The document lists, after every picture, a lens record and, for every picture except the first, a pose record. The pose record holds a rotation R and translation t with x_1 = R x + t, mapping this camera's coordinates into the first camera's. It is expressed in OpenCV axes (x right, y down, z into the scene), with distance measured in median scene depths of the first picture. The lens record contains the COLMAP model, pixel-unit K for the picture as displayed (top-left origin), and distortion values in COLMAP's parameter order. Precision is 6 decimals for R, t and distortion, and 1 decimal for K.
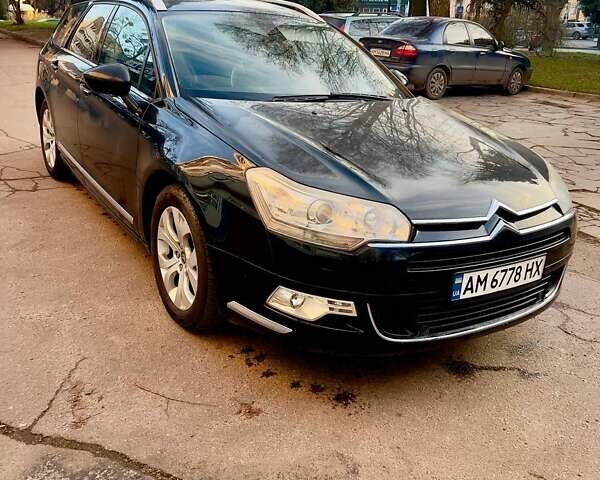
lens RADIAL K [[601.6, 0, 300.0], [0, 601.6, 240.0], [0, 0, 1]] dist [0.099805, -0.187912]
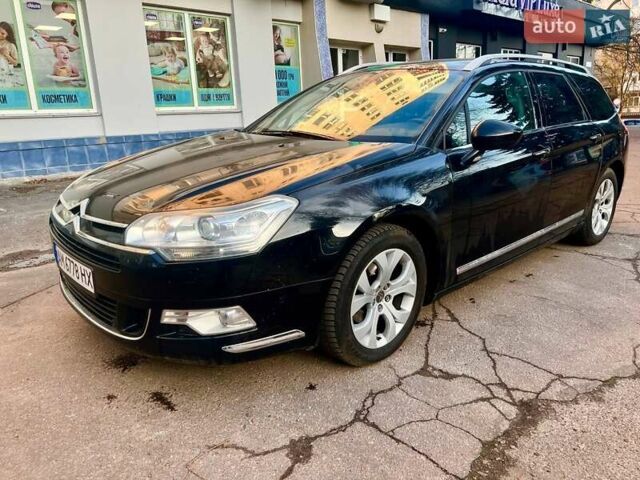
lens RADIAL K [[482.1, 0, 321.7], [0, 482.1, 230.9], [0, 0, 1]] dist [0.062015, -0.074659]
pose [[0.173644, 0.195084, -0.965293, 1.304758], [-0.326270, 0.936223, 0.130517, -0.277835], [0.929191, 0.292283, 0.226219, 1.226977]]
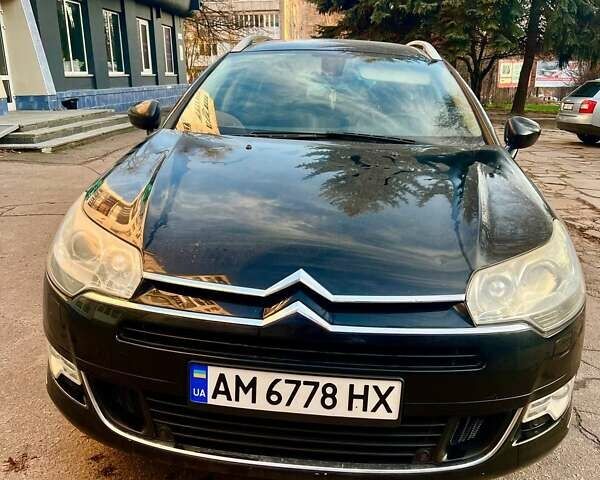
lens RADIAL K [[601.6, 0, 300.0], [0, 601.6, 240.0], [0, 0, 1]] dist [0.099805, -0.187912]
pose [[0.793874, 0.124747, -0.595150, 0.707719], [-0.197802, 0.978480, -0.058754, -0.060487], [0.575012, 0.164365, 0.801464, 0.472041]]
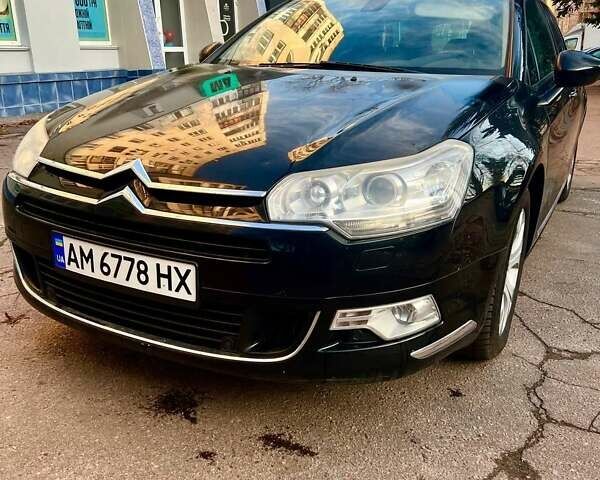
lens RADIAL K [[601.6, 0, 300.0], [0, 601.6, 240.0], [0, 0, 1]] dist [0.099805, -0.187912]
pose [[0.493294, 0.212222, -0.843578, 1.058995], [-0.290094, 0.954400, 0.070465, -0.083479], [0.820065, 0.209957, 0.532364, 0.795308]]
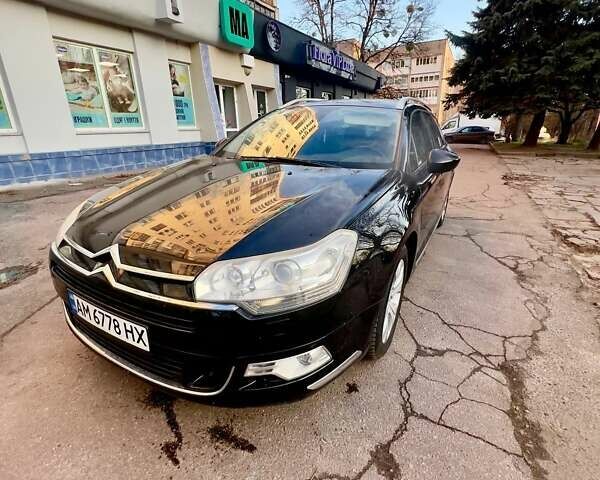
lens RADIAL K [[319.9, 0, 299.8], [0, 319.9, 235.8], [0, 0, 1]] dist [-0.001439, -0.000453]
pose [[0.470681, 0.238881, -0.849350, 0.929240], [-0.292666, 0.950419, 0.105121, -0.230838], [0.832350, 0.199097, 0.517256, 0.980347]]
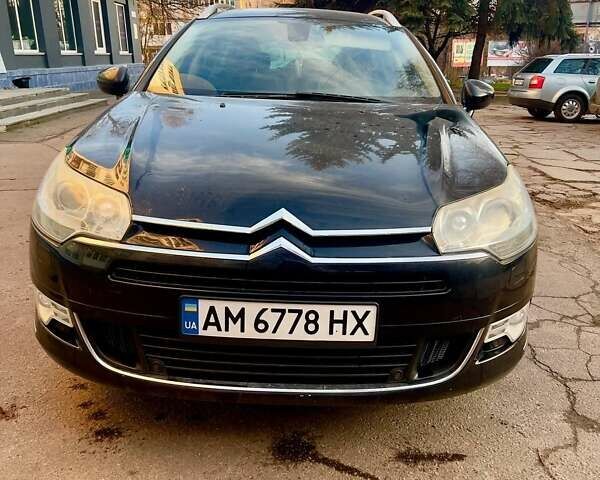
lens RADIAL K [[598.1, 0, 309.7], [0, 598.1, 236.0], [0, 0, 1]] dist [0.118193, -0.191442]
pose [[0.841538, 0.116108, -0.527573, 0.724716], [-0.166849, 0.984743, -0.049420, -0.006047], [0.513786, 0.129613, 0.848071, 0.426412]]
